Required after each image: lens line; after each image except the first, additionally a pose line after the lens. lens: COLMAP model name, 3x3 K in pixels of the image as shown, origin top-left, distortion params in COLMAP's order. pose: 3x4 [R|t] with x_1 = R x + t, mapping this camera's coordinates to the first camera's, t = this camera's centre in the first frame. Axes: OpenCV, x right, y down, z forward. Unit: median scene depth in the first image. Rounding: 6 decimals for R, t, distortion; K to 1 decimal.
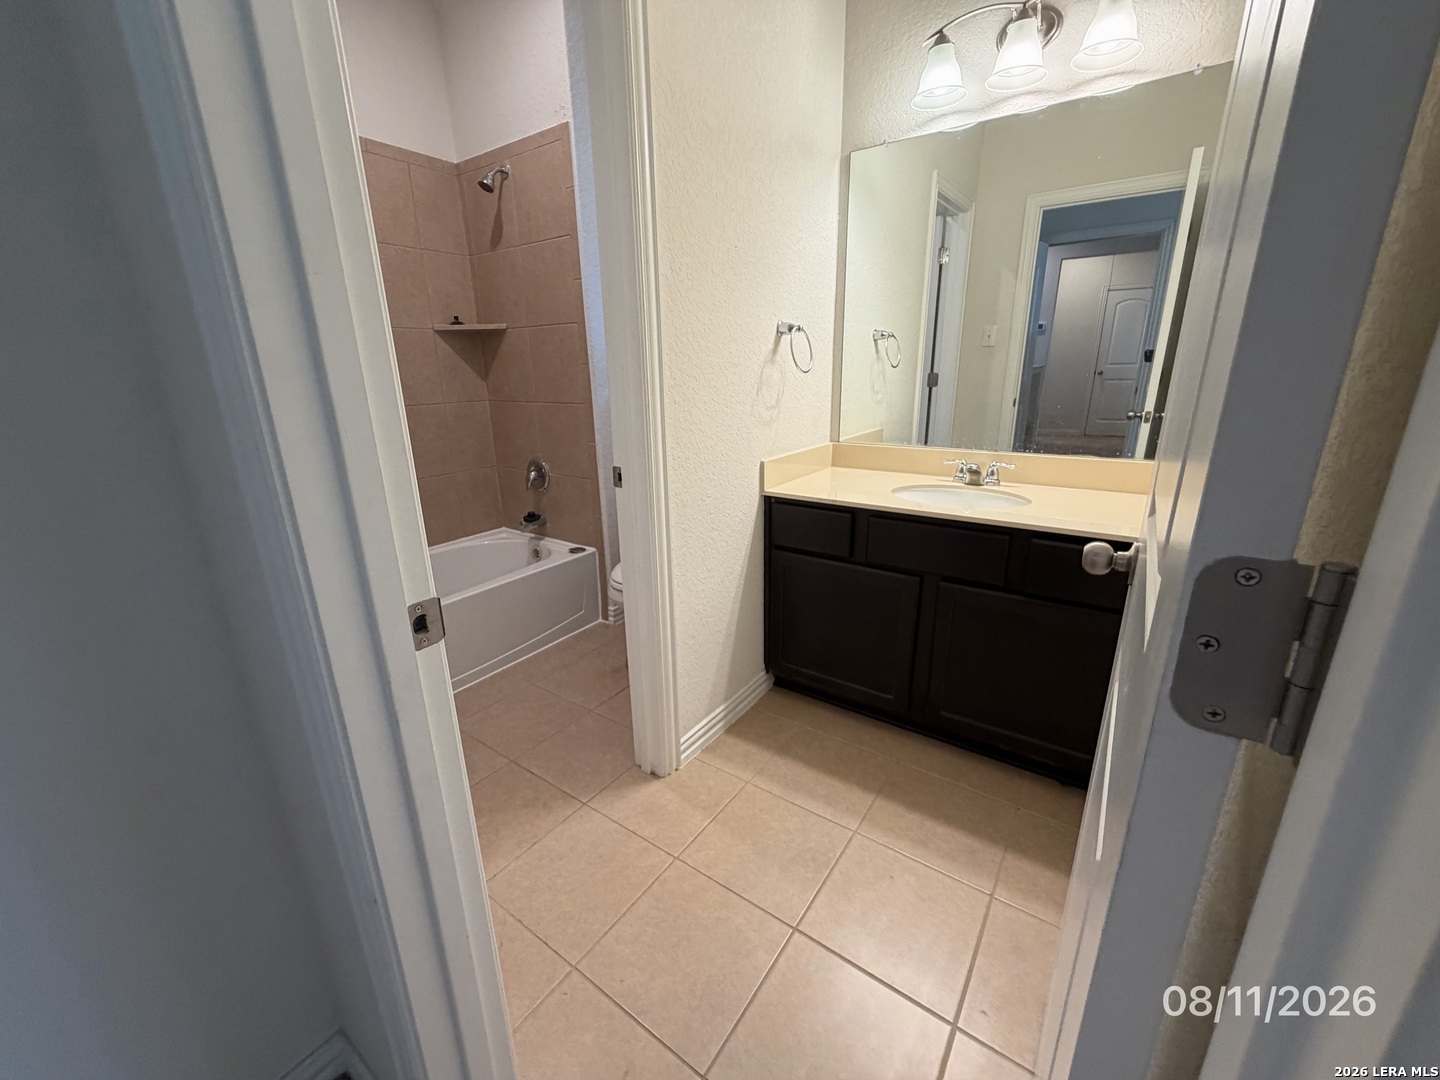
lens RADIAL K [[572.4, 0, 718.6], [0, 572.4, 539.1], [0, 0, 1]] dist [-0.000694, -0.000128]
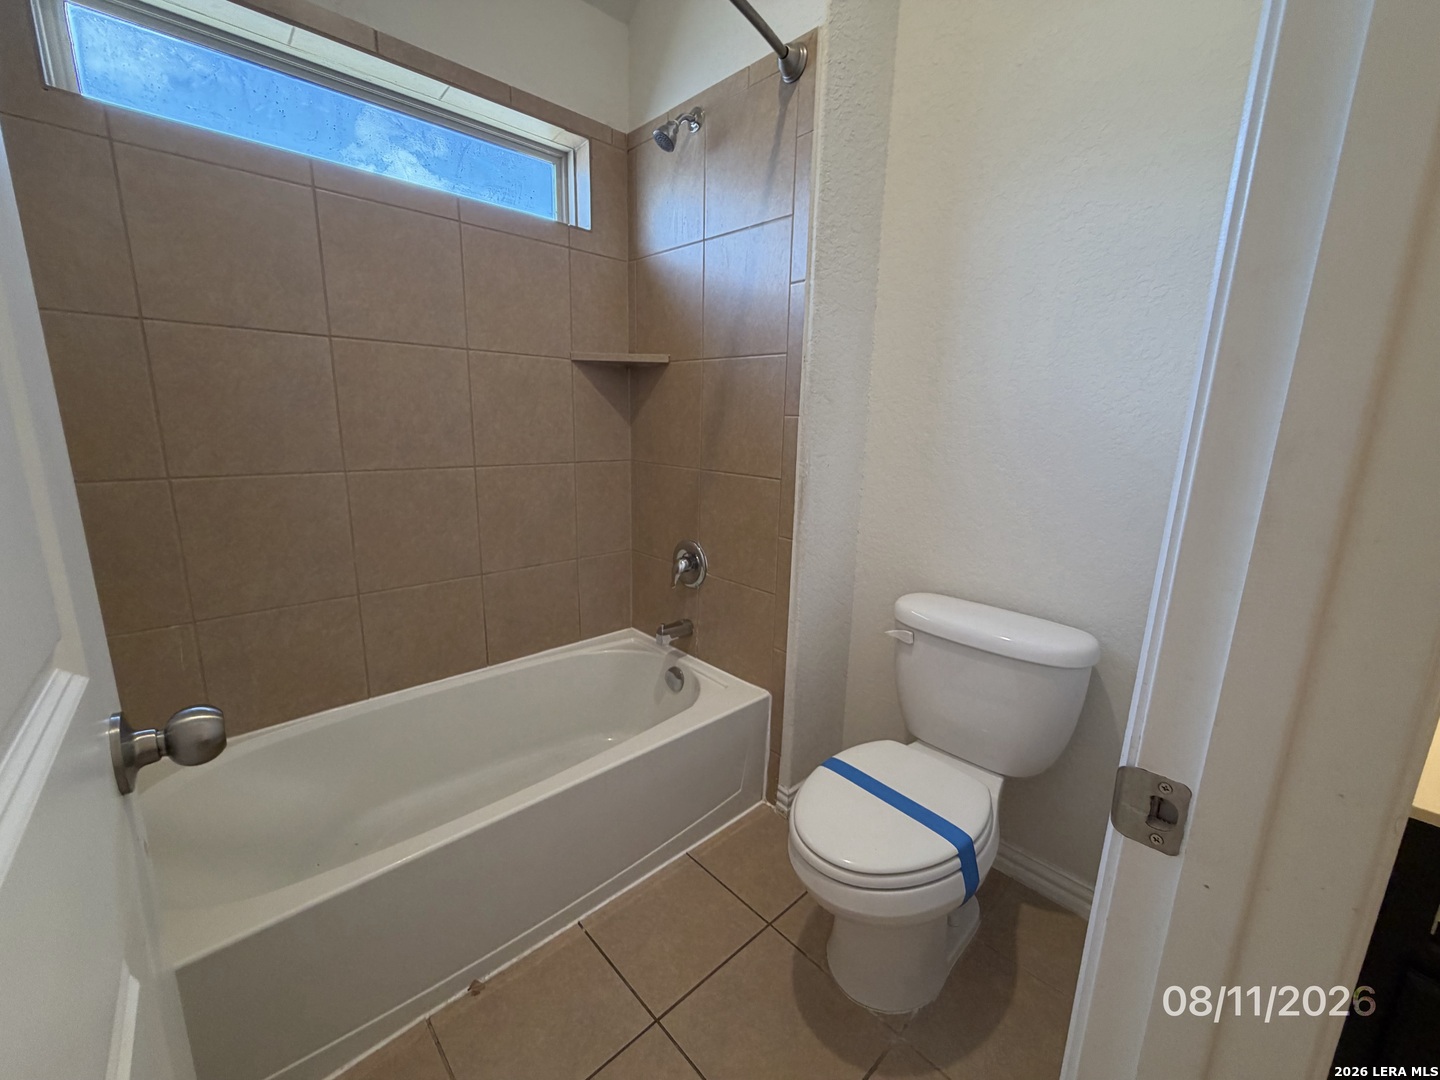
lens RADIAL K [[572.4, 0, 720.6], [0, 572.4, 539.3], [0, 0, 1]] dist [-0.000694, -0.000128]
pose [[0.976003, 0.072199, -0.205438, -0.141494], [-0.092858, 0.991350, -0.092754, -0.081958], [0.196964, 0.109605, 0.974265, 0.340310]]
